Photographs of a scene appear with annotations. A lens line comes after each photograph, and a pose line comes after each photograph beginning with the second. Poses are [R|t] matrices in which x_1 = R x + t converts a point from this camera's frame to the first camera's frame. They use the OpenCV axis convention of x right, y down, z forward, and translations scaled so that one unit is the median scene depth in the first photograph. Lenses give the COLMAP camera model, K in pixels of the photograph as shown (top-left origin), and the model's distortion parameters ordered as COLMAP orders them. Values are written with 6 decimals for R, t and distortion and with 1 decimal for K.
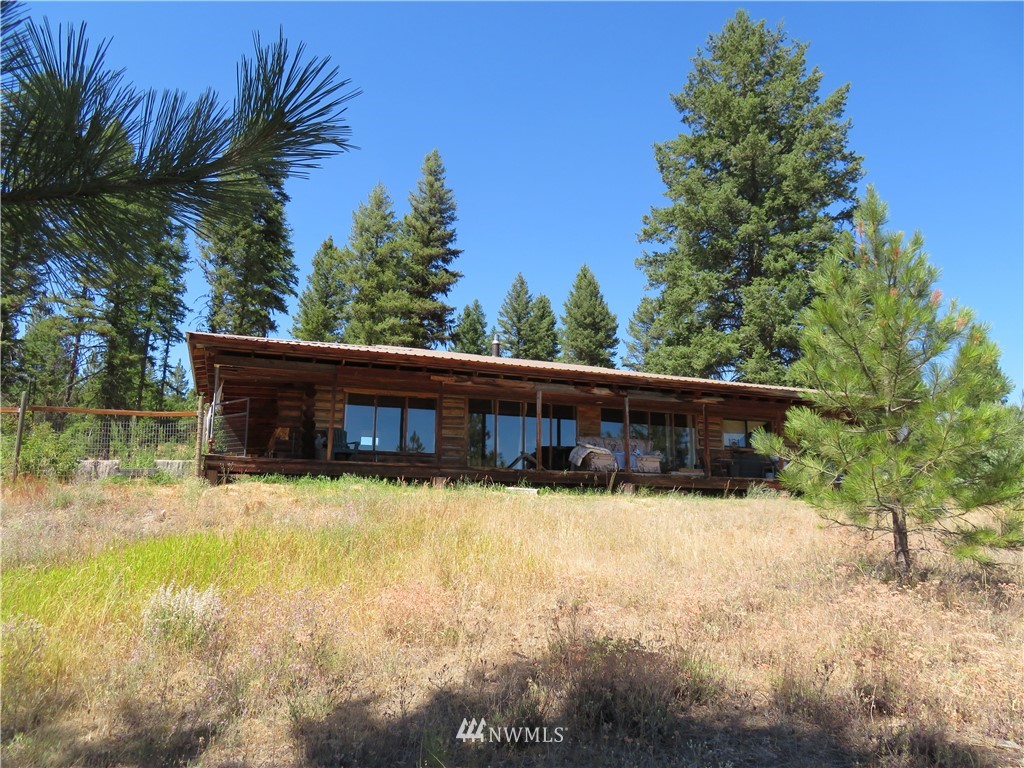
lens RADIAL K [[724.7, 0, 515.3], [0, 724.7, 383.5], [0, 0, 1]] dist [-0.008920, -0.000965]
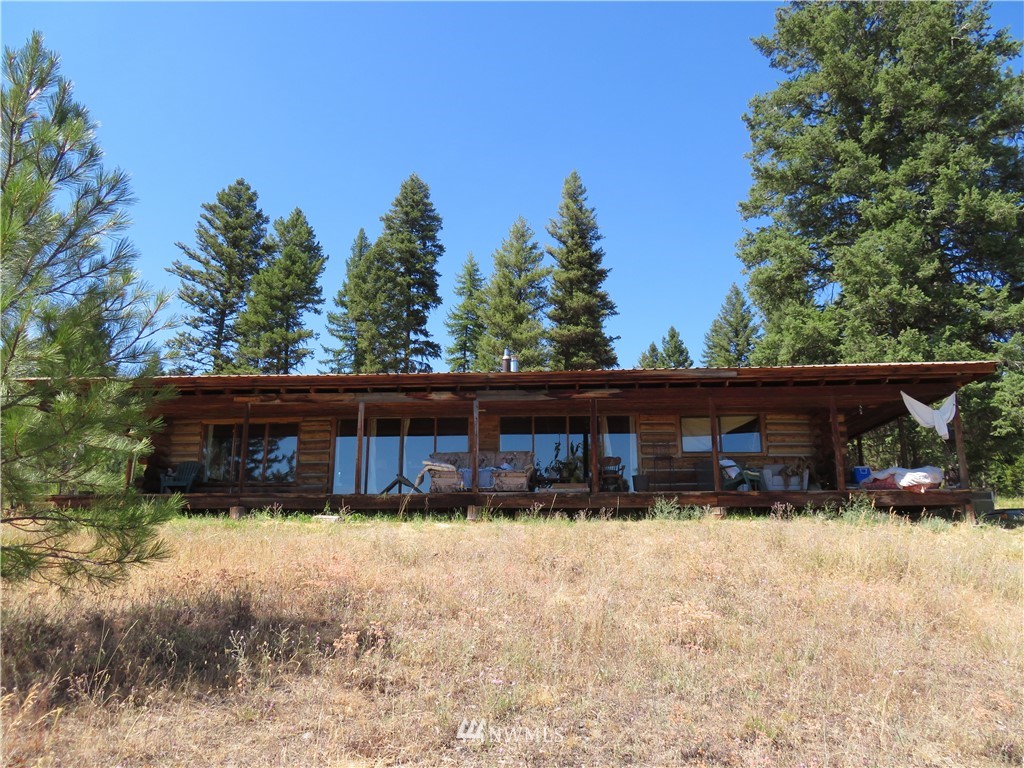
lens RADIAL K [[724.7, 0, 511.9], [0, 724.7, 385.4], [0, 0, 1]] dist [-0.008920, -0.000965]
pose [[0.904884, -0.110413, -0.411088, 0.434711], [0.089392, 0.993528, -0.070080, 0.052175], [0.416165, 0.026666, 0.908898, 0.225346]]
